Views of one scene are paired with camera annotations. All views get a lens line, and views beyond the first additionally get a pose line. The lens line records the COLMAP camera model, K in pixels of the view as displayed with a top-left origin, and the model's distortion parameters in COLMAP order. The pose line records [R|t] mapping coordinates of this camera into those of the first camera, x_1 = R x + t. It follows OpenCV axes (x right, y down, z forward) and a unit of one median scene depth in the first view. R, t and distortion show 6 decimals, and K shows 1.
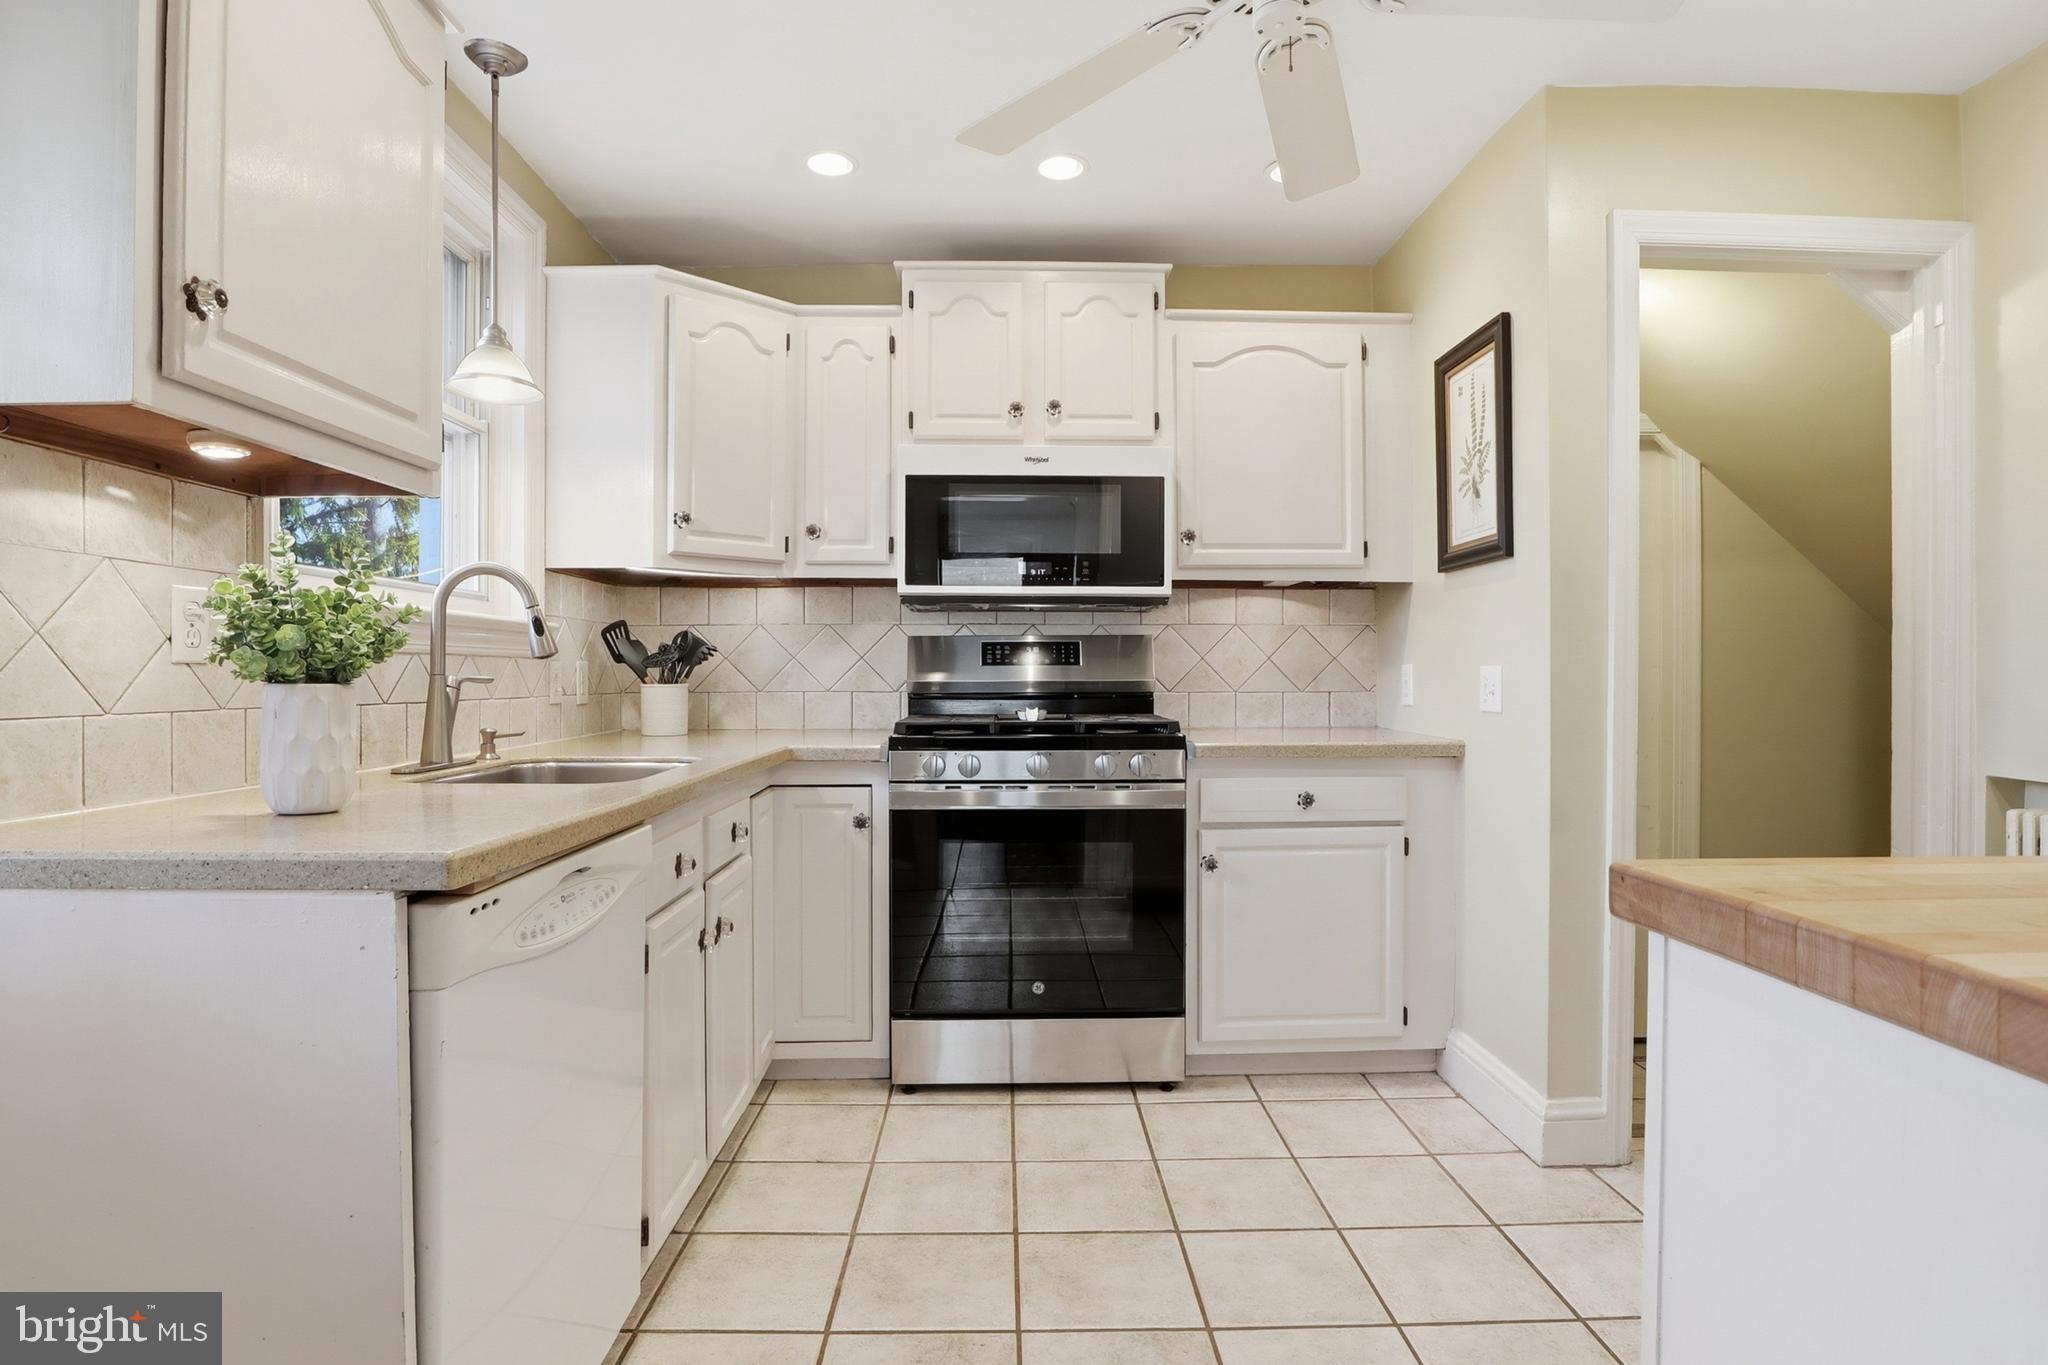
lens RADIAL K [[1085.5, 0, 1024.6], [0, 1085.5, 671.8], [0, 0, 1]] dist [-0.020846, 0.001634]
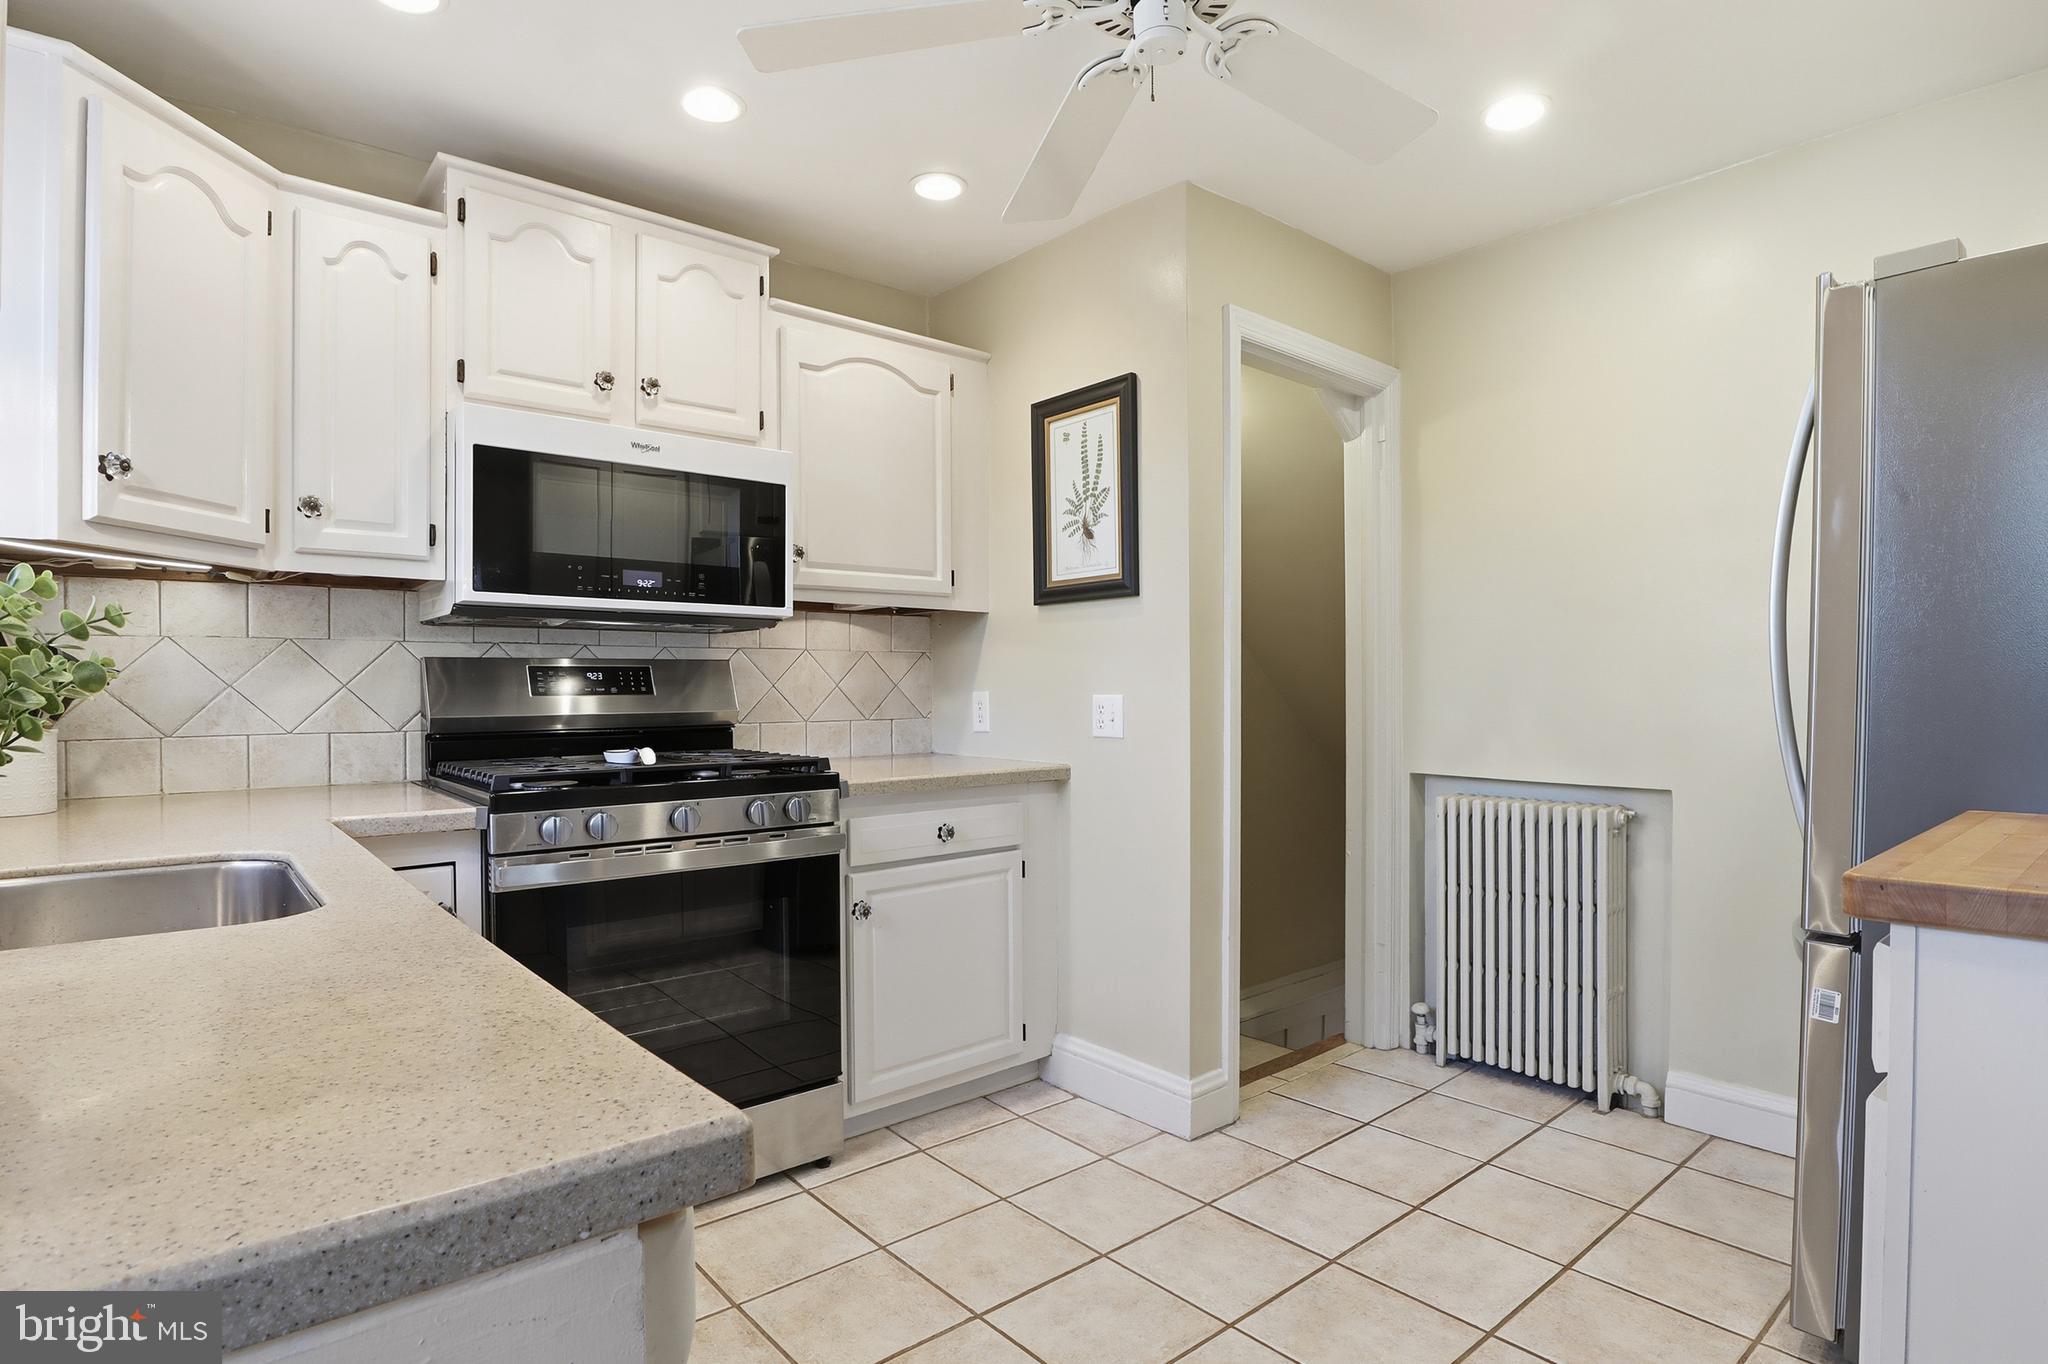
lens RADIAL K [[1071.1, 0, 1028.2], [0, 1071.1, 690.8], [0, 0, 1]] dist [-0.044174, 0.027443]
pose [[0.775881, -0.004948, 0.630860, -0.282545], [0.003916, 0.999988, 0.003026, -0.011966], [-0.630867, 0.000122, 0.775891, 0.197347]]
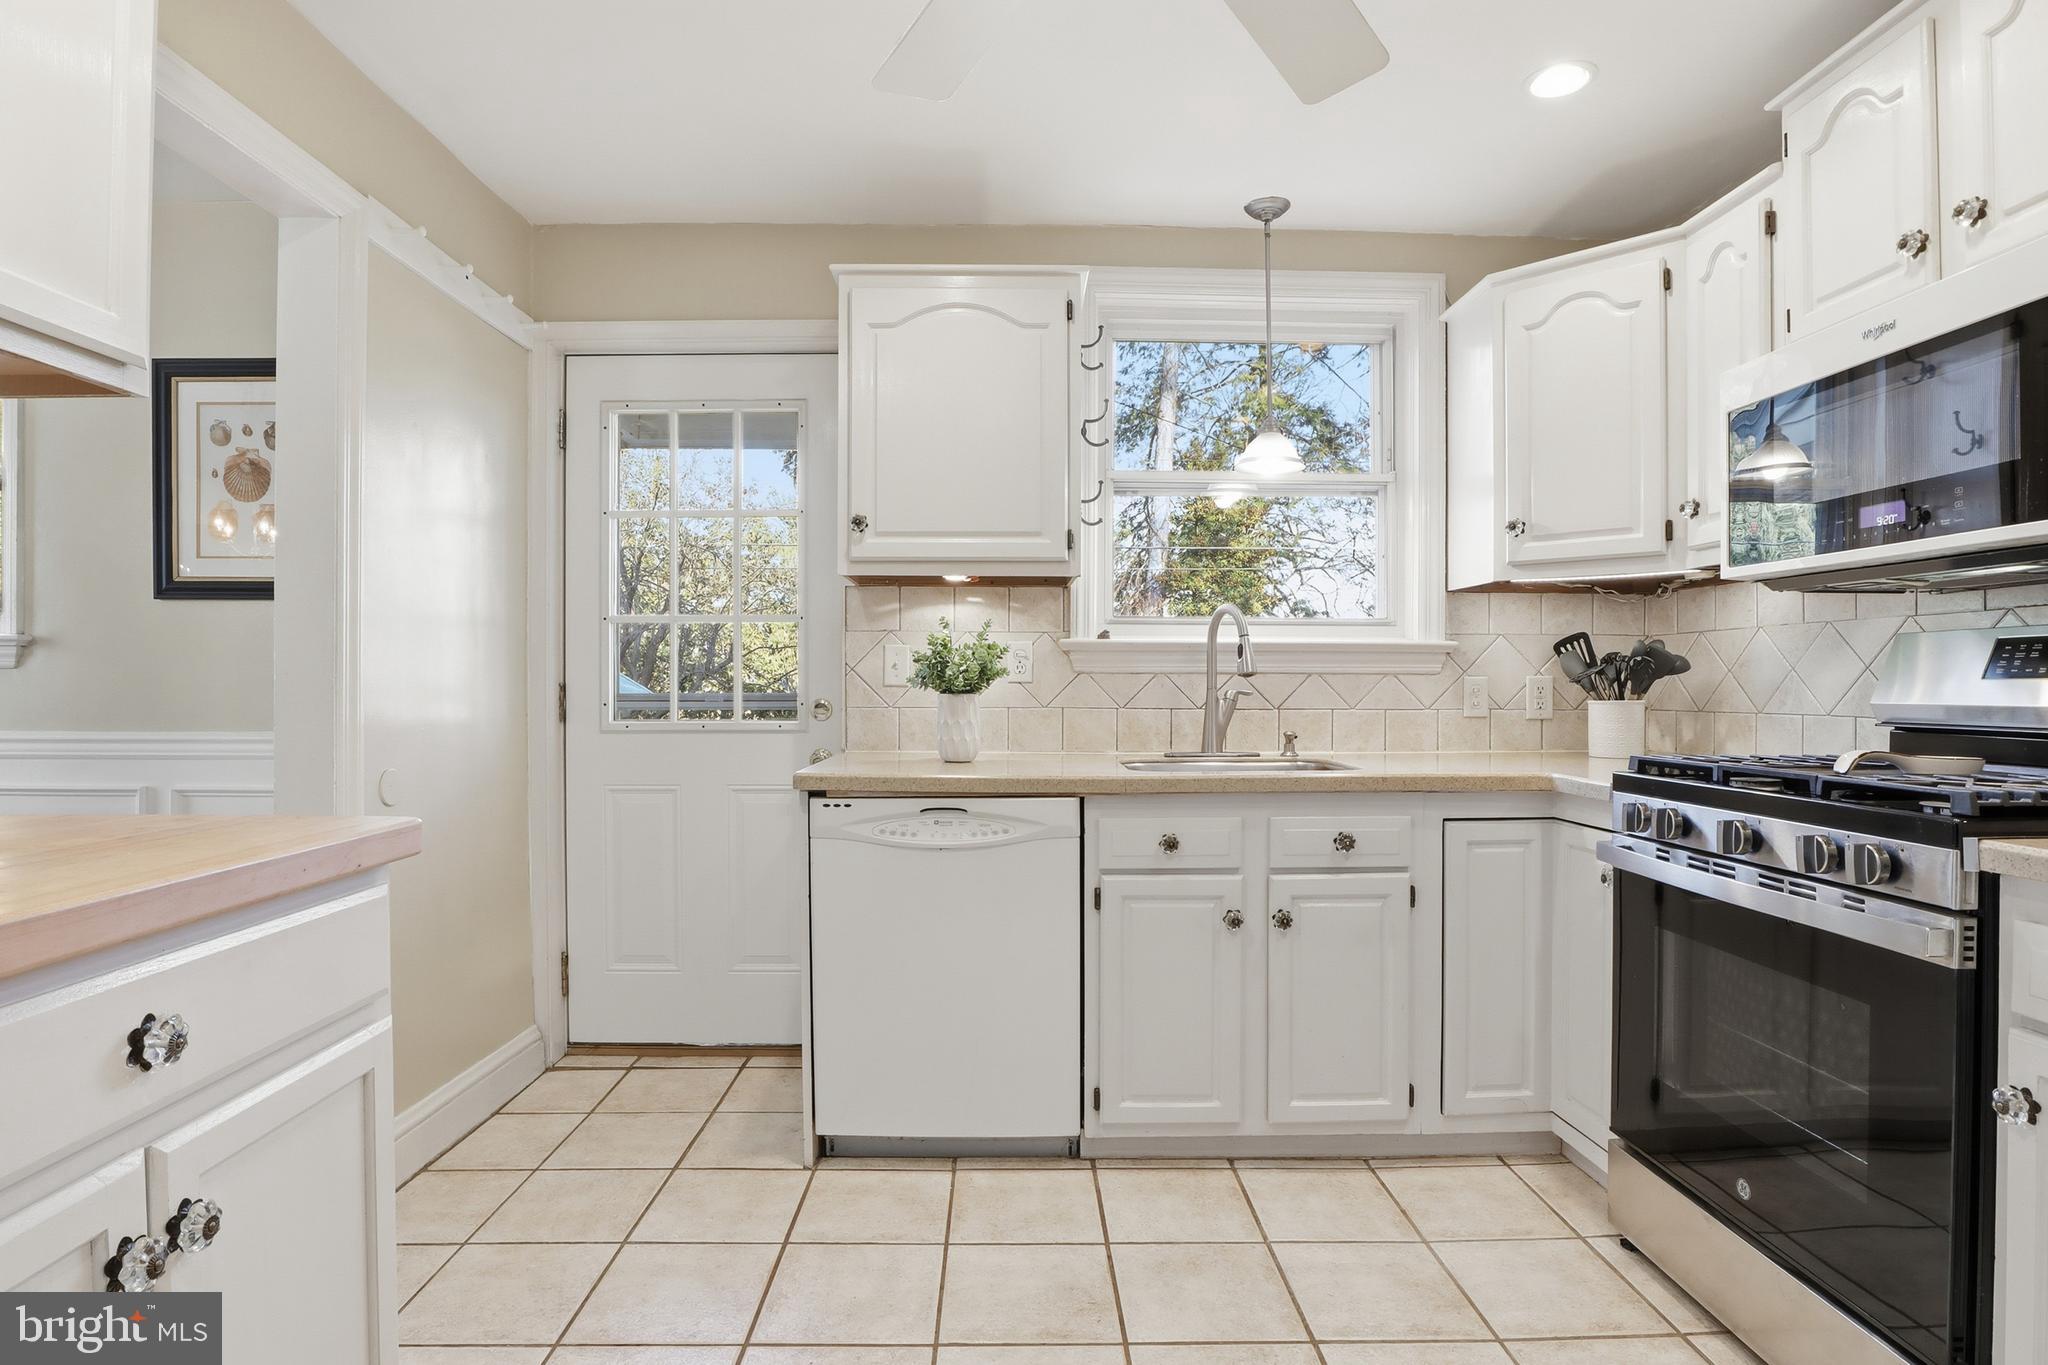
lens RADIAL K [[1071.1, 0, 1028.2], [0, 1071.1, 691.3], [0, 0, 1]] dist [-0.044174, 0.027443]
pose [[-0.008505, 0.008951, -0.999924, 0.606564], [-0.000138, 0.999960, 0.008953, -0.005009], [0.999964, 0.000214, -0.008503, 0.563578]]
